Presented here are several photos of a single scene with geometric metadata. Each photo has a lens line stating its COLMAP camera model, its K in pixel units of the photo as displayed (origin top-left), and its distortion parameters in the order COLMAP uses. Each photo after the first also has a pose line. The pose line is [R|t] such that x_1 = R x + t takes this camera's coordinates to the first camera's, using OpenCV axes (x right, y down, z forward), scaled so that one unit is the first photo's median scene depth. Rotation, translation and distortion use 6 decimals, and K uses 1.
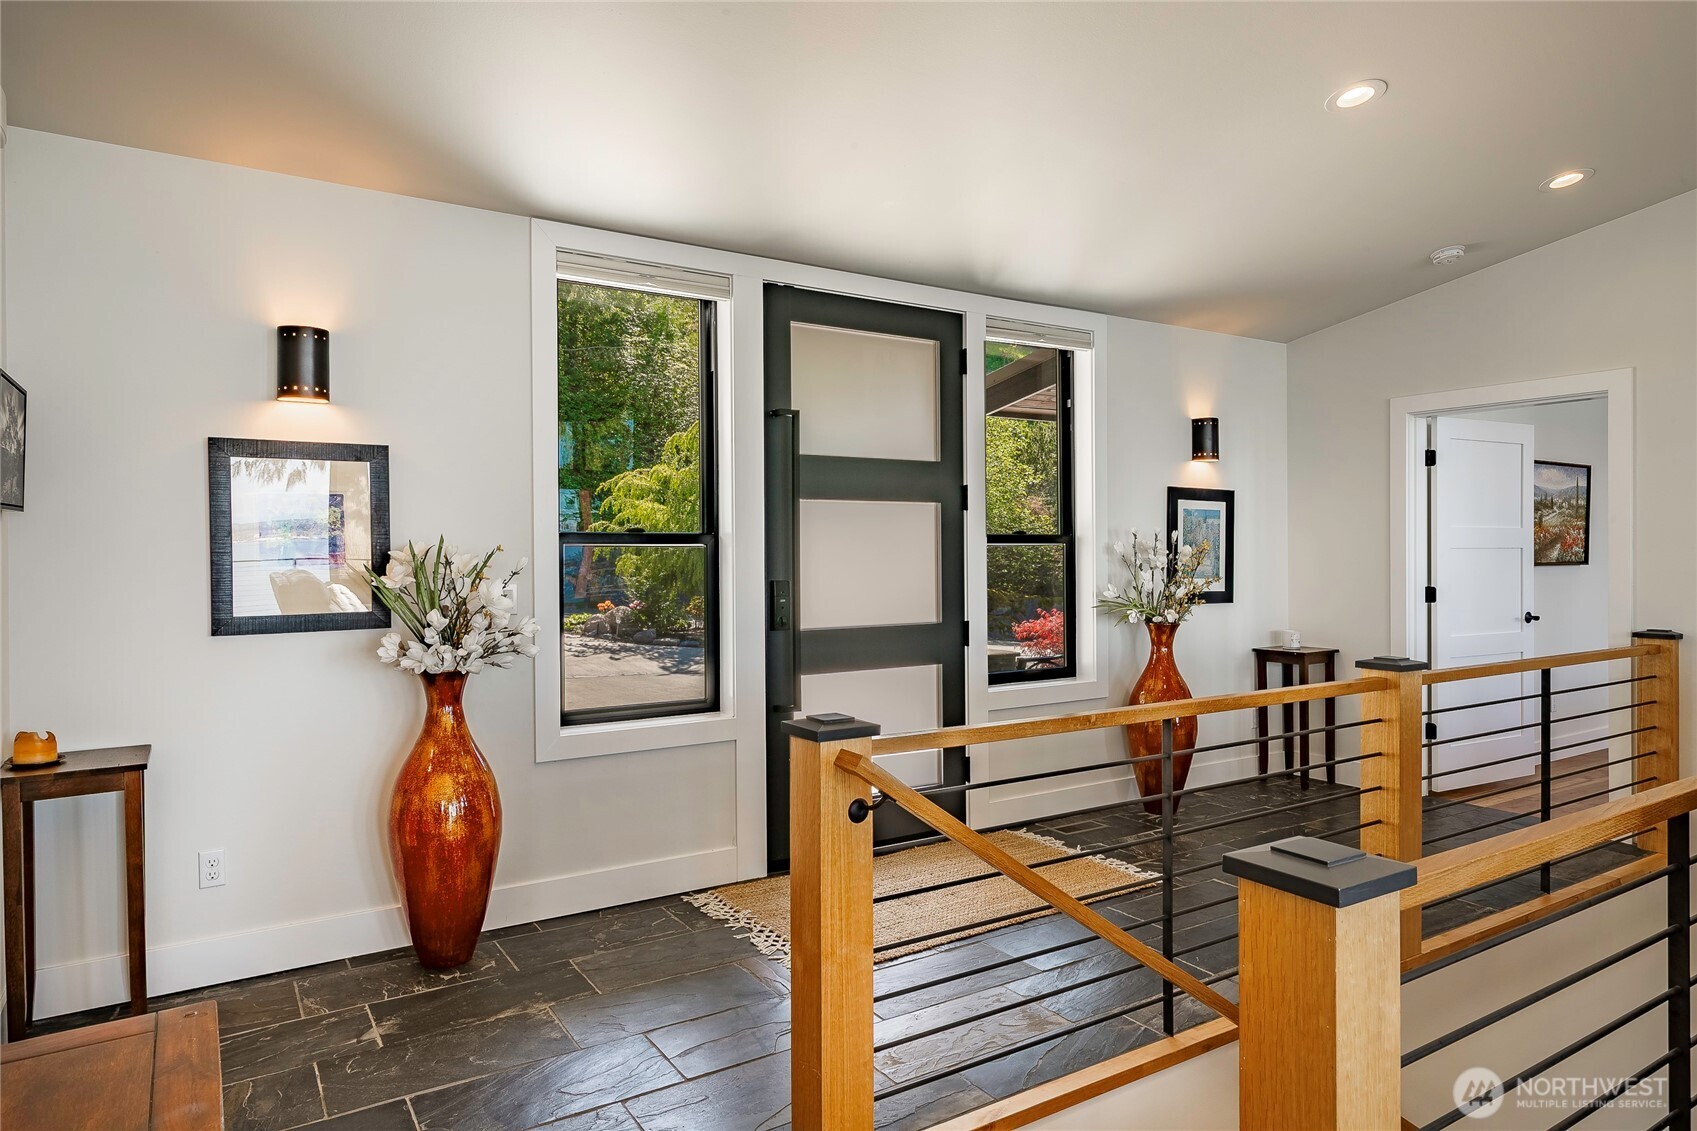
lens RADIAL K [[1070.5, 0, 848.5], [0, 1070.5, 565.5], [0, 0, 1]] dist [0.029060, 0.000129]
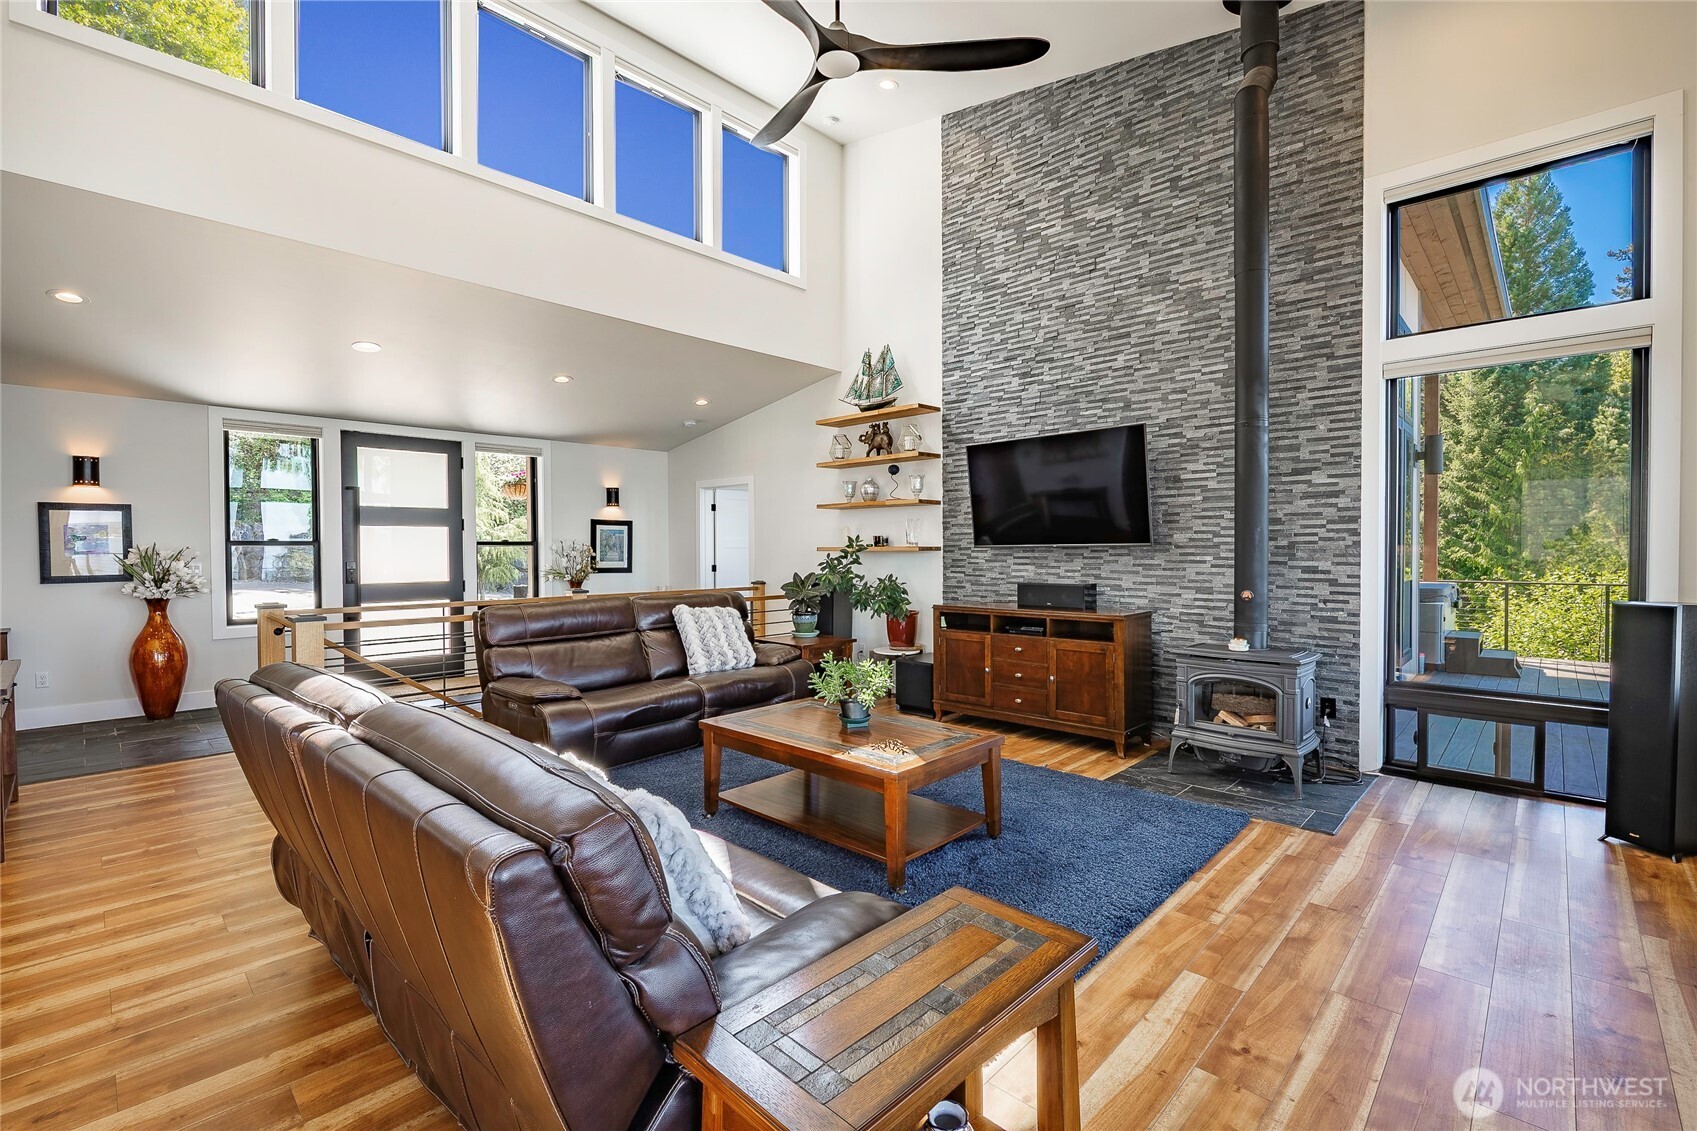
lens RADIAL K [[762.7, 0, 848.5], [0, 762.7, 565.5], [0, 0, 1]] dist [-0.005406, -0.000778]
pose [[0.968737, -0.004405, 0.248050, 0.559547], [0.002290, 0.999959, 0.008815, 0.009990], [-0.248078, -0.007971, 0.968707, -0.821617]]
